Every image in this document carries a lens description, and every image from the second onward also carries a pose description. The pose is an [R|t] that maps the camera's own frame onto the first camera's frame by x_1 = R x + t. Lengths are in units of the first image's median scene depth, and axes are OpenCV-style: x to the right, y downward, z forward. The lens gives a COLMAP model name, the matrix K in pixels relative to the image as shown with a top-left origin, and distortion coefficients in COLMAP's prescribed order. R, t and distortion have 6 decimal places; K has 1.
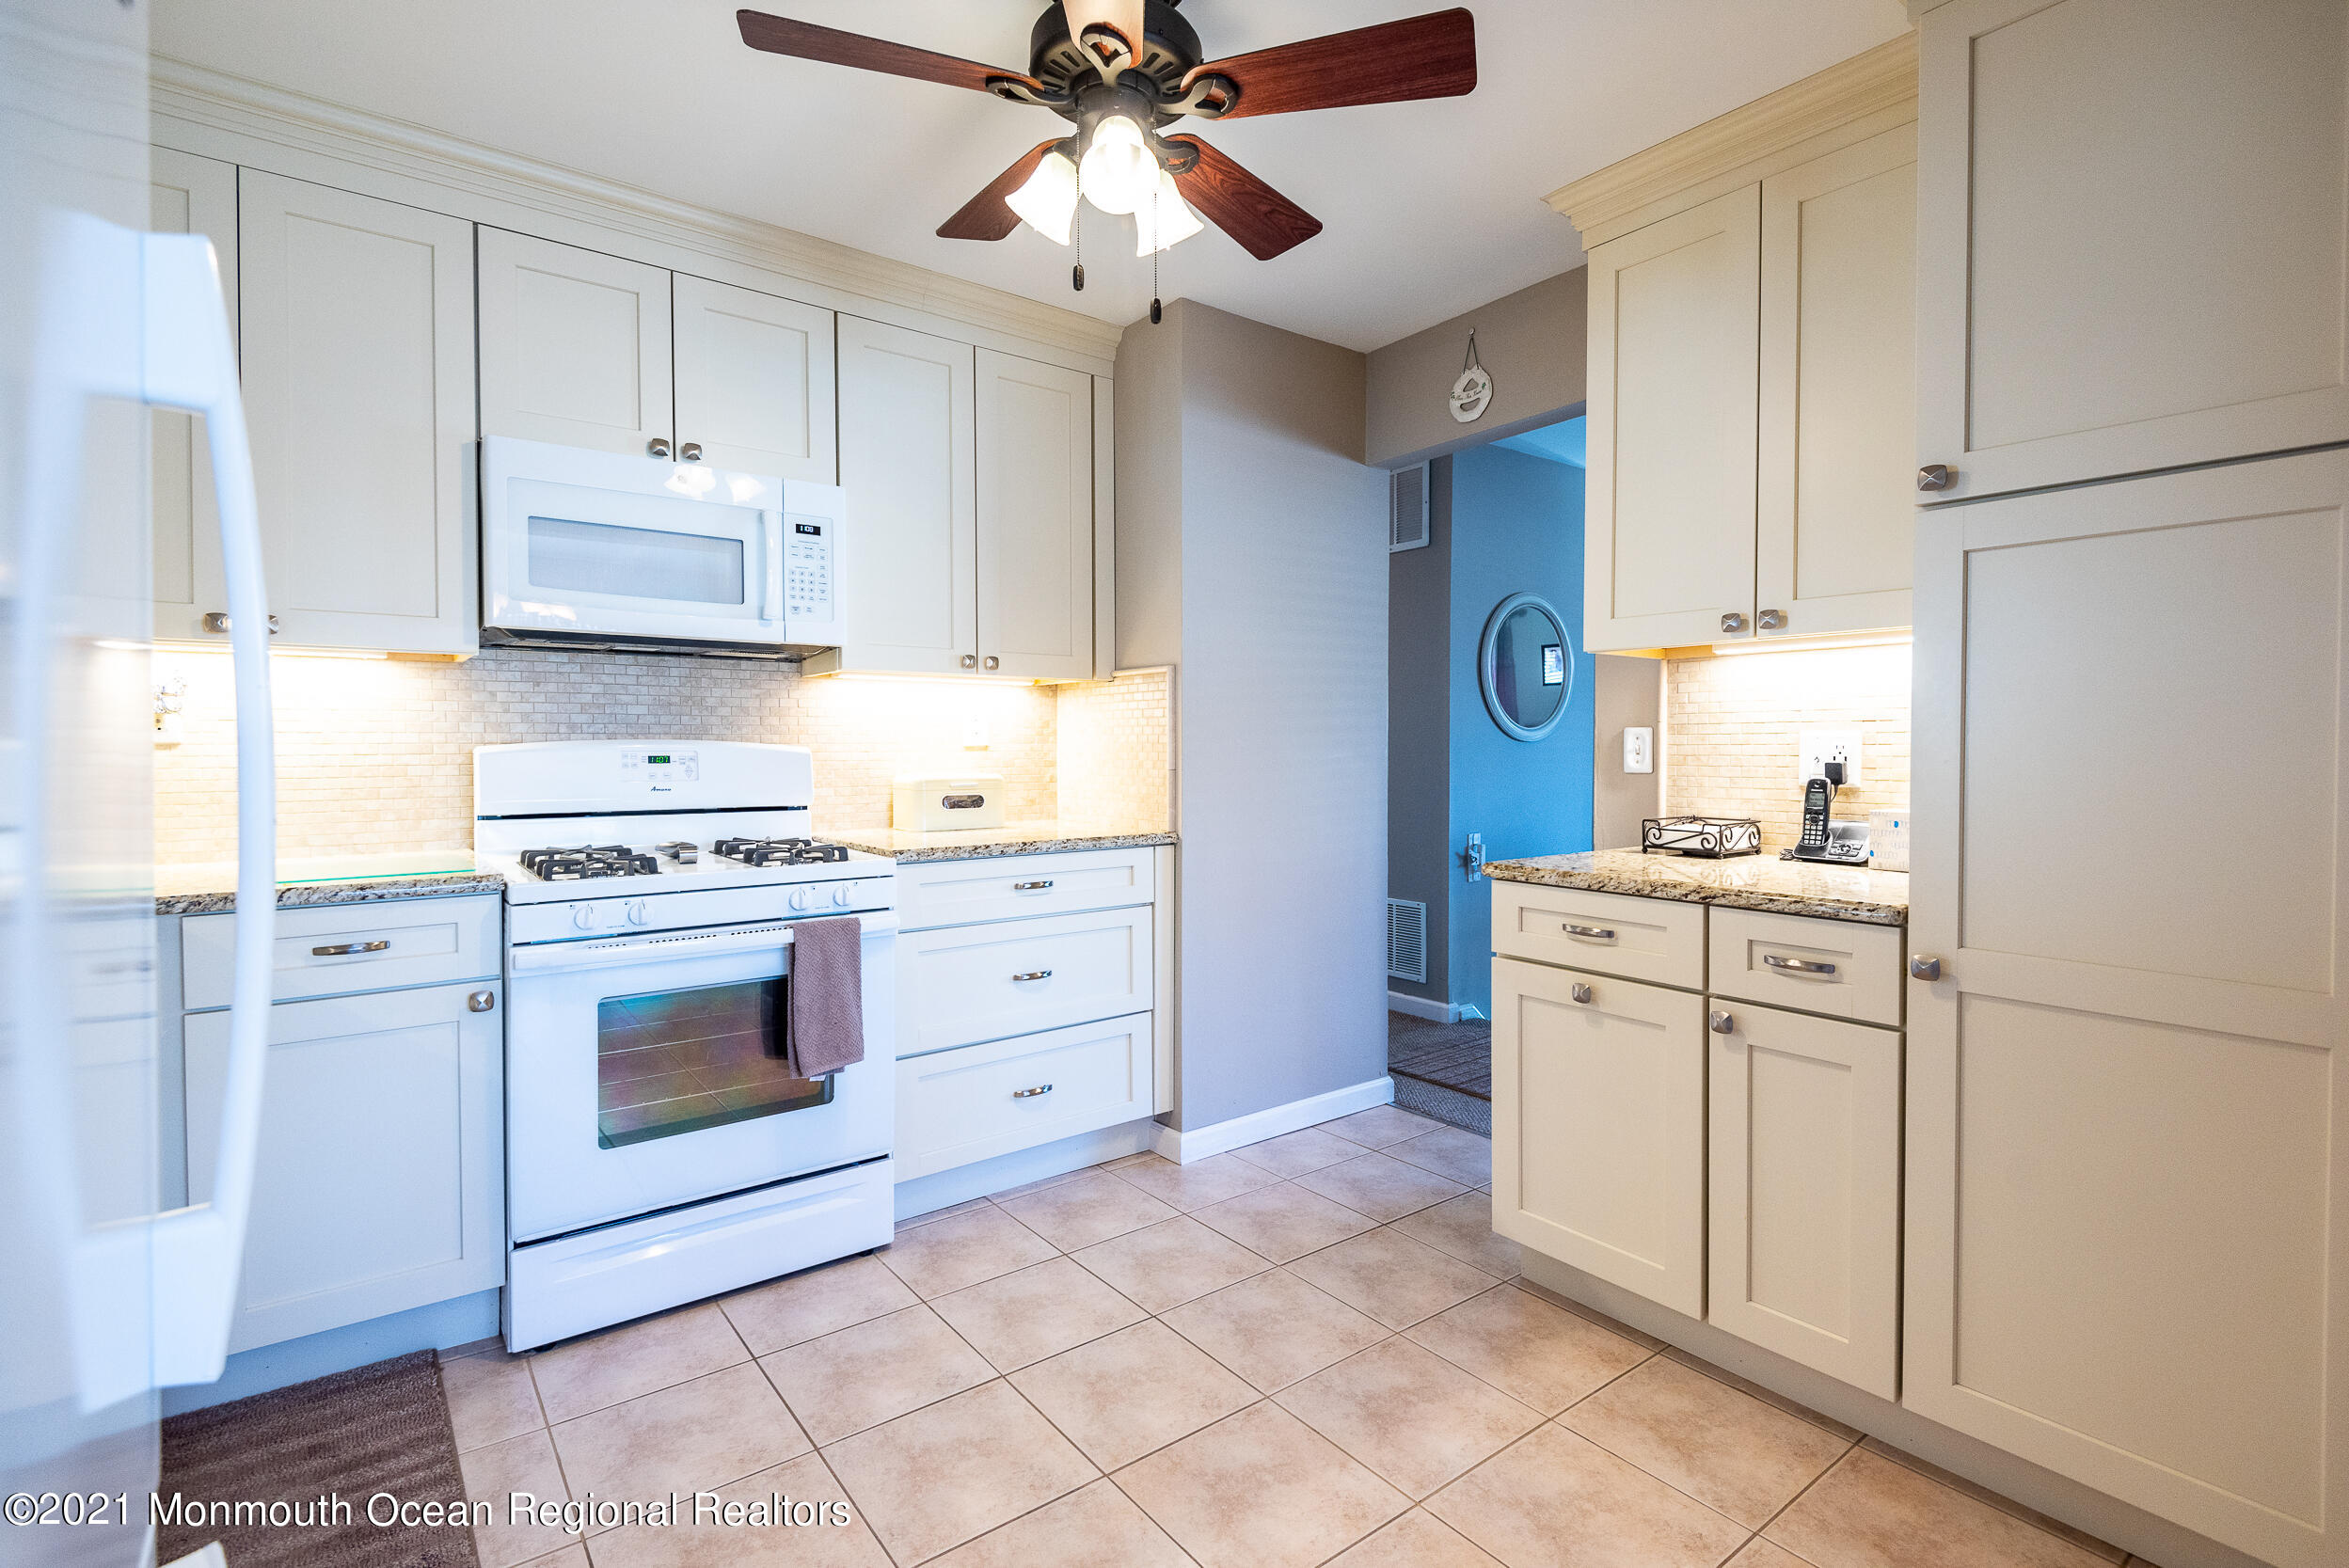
lens RADIAL K [[1071.9, 0, 1182.3], [0, 1071.9, 760.8], [0, 0, 1]] dist [0.026366, -0.019480]
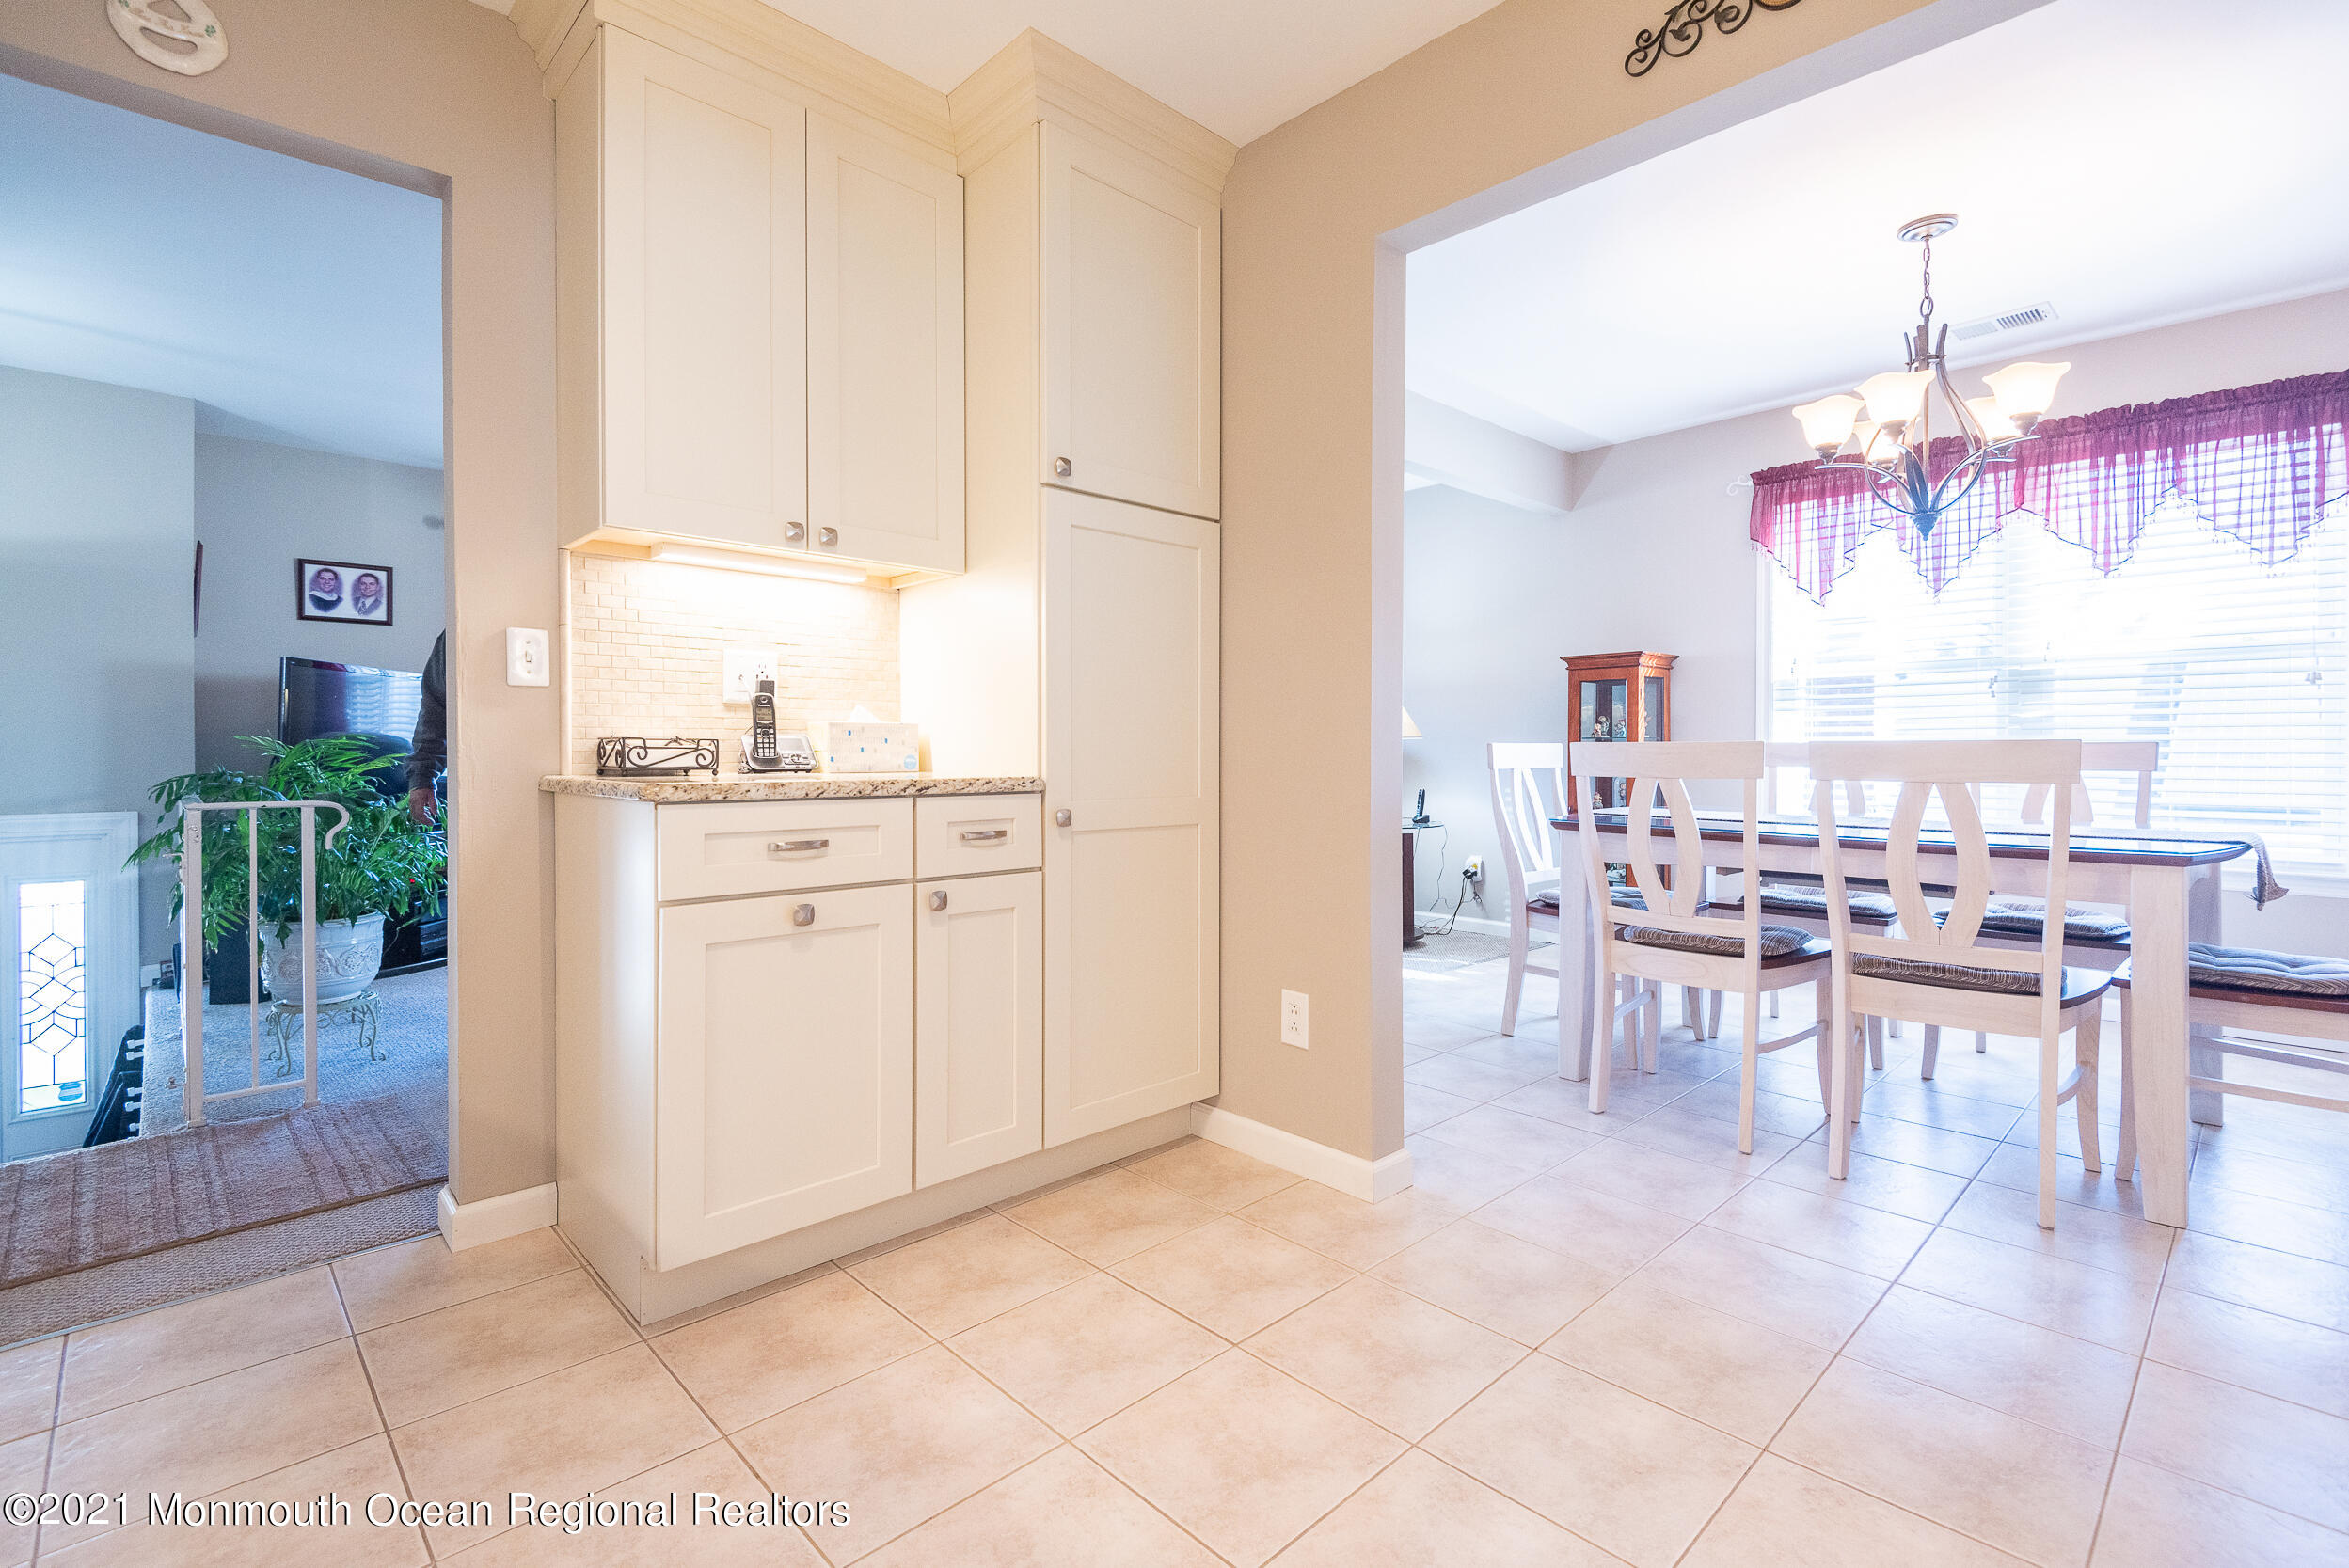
lens RADIAL K [[1071.9, 0, 1182.3], [0, 1071.9, 760.8], [0, 0, 1]] dist [0.026366, -0.019480]
pose [[-0.110532, -0.012222, 0.993797, -0.556810], [0.012197, 0.999832, 0.013652, 0.080728], [-0.993798, 0.013631, -0.110364, 0.799596]]
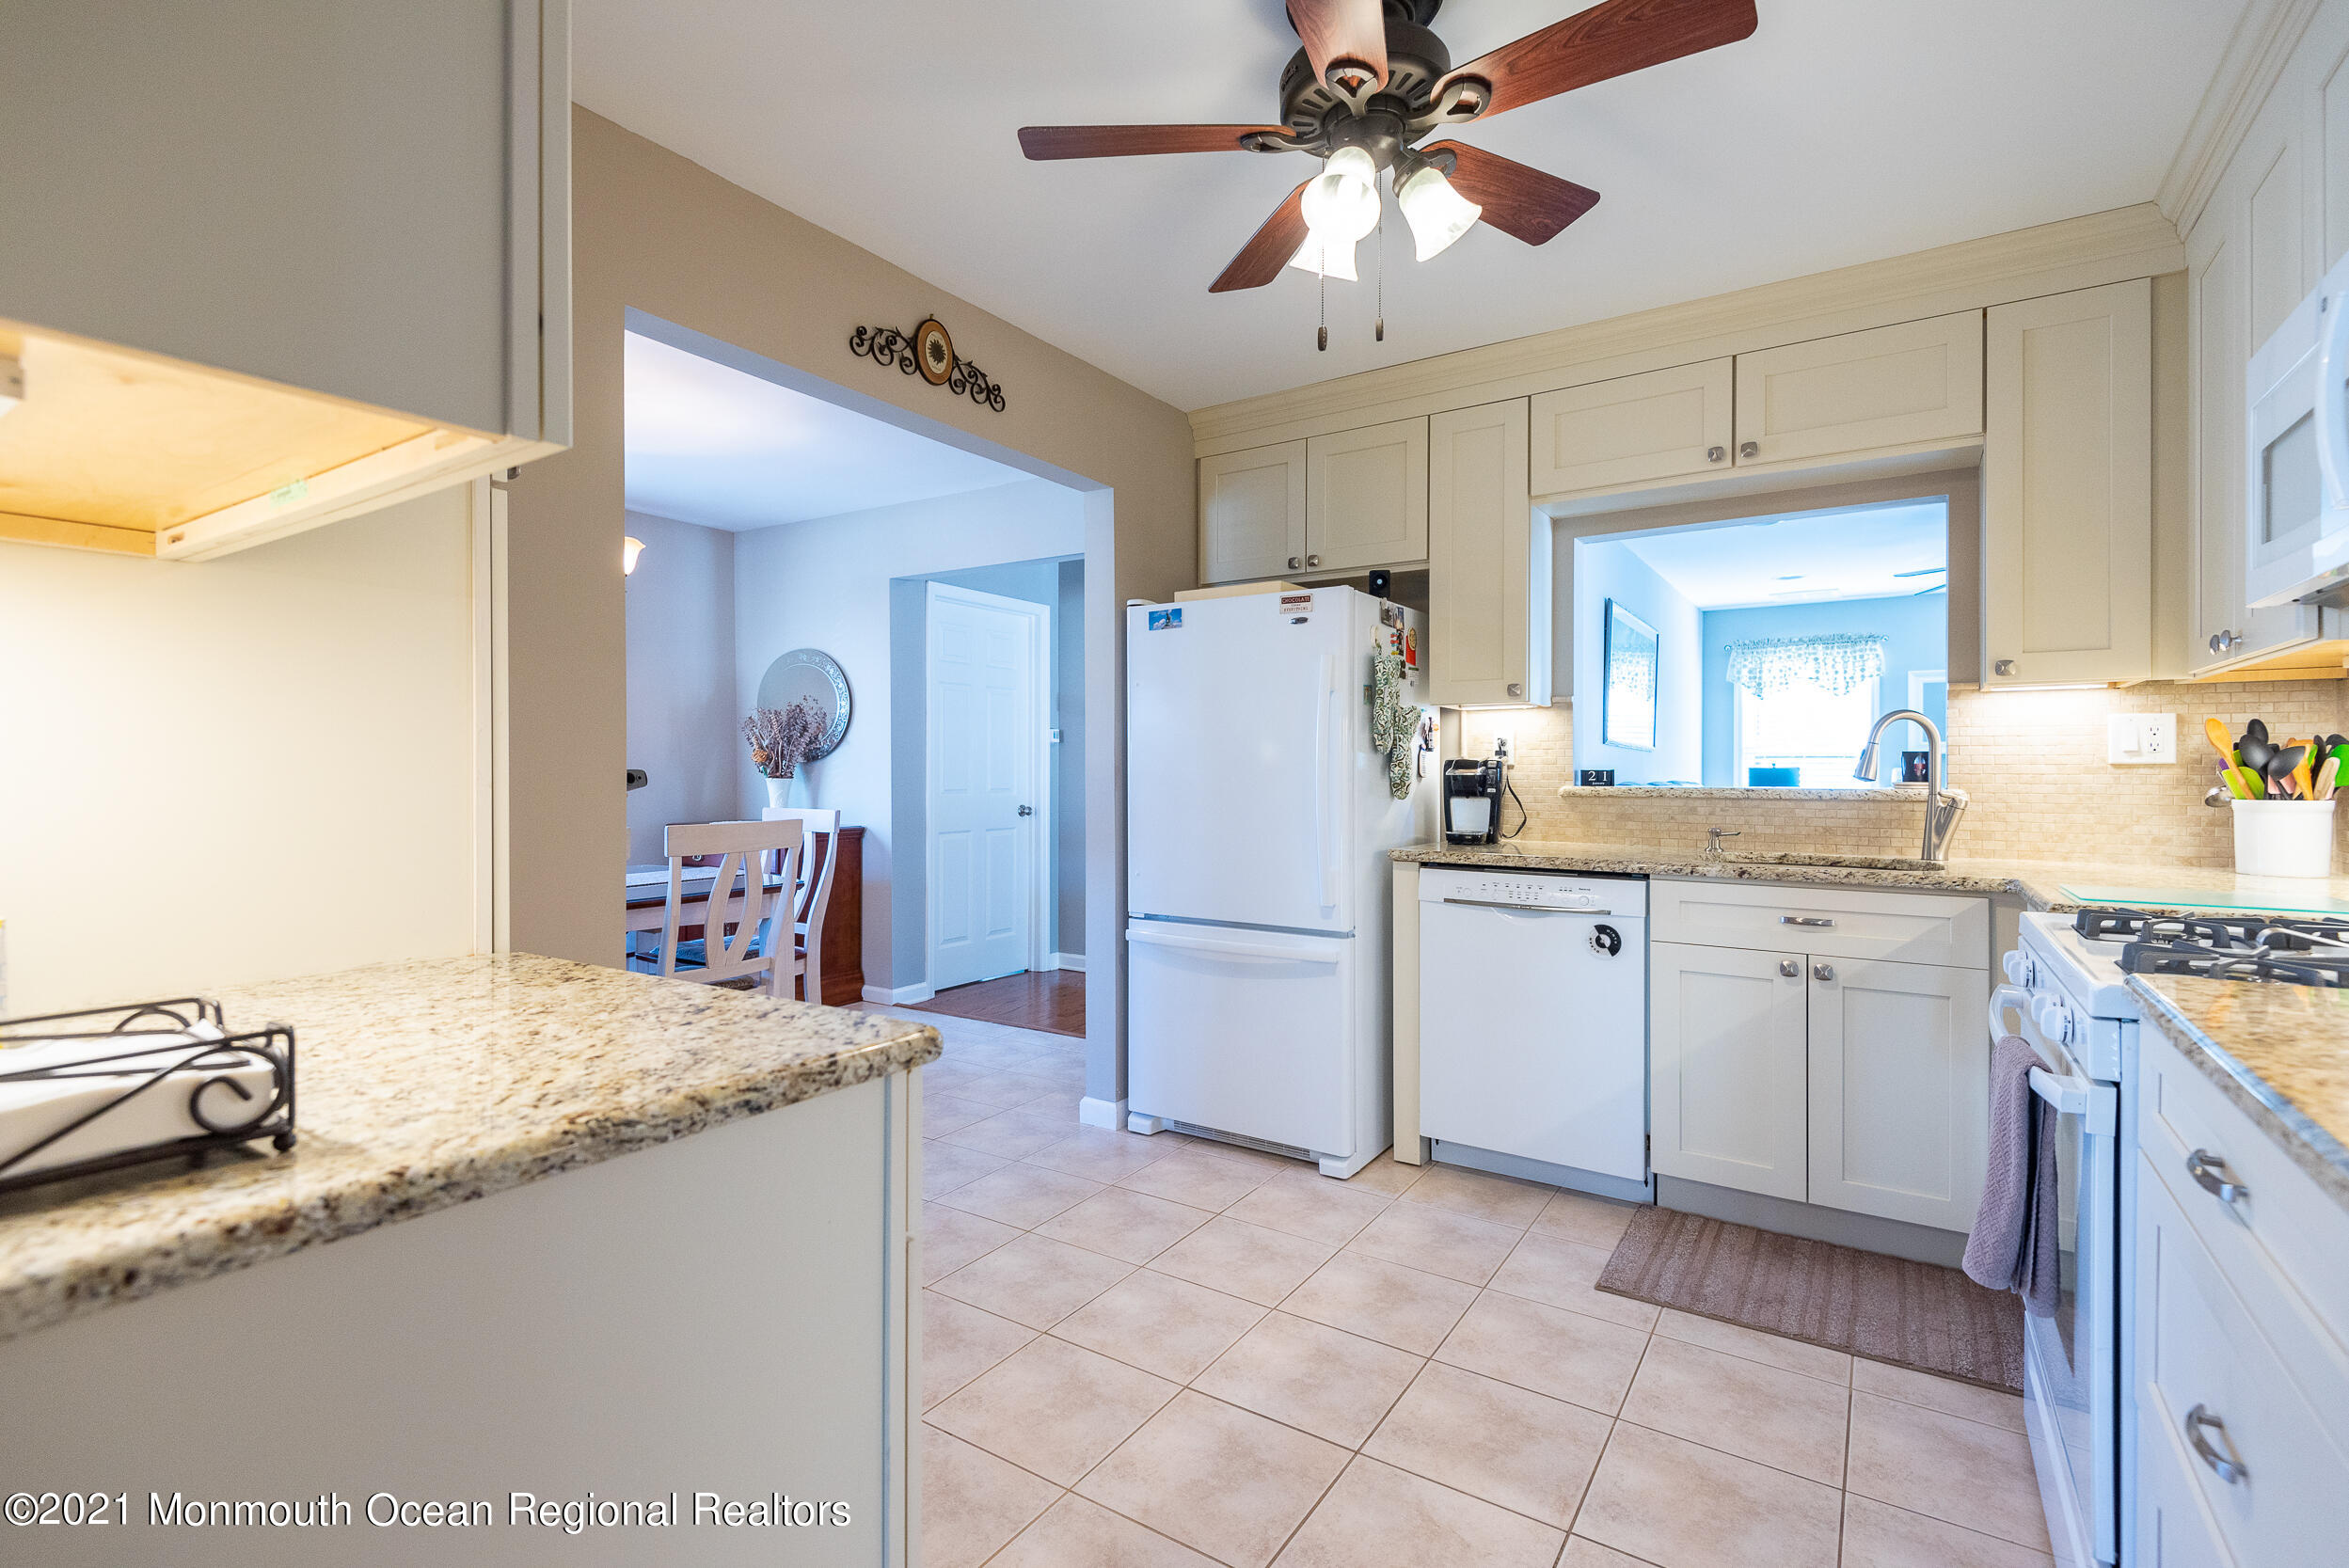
lens RADIAL K [[1071.9, 0, 1182.3], [0, 1071.9, 760.8], [0, 0, 1]] dist [0.026366, -0.019480]
pose [[-0.944221, -0.017740, -0.328834, 0.376561], [-0.019777, 0.999800, 0.002849, -0.015055], [0.328717, 0.009193, -0.944384, 1.613618]]
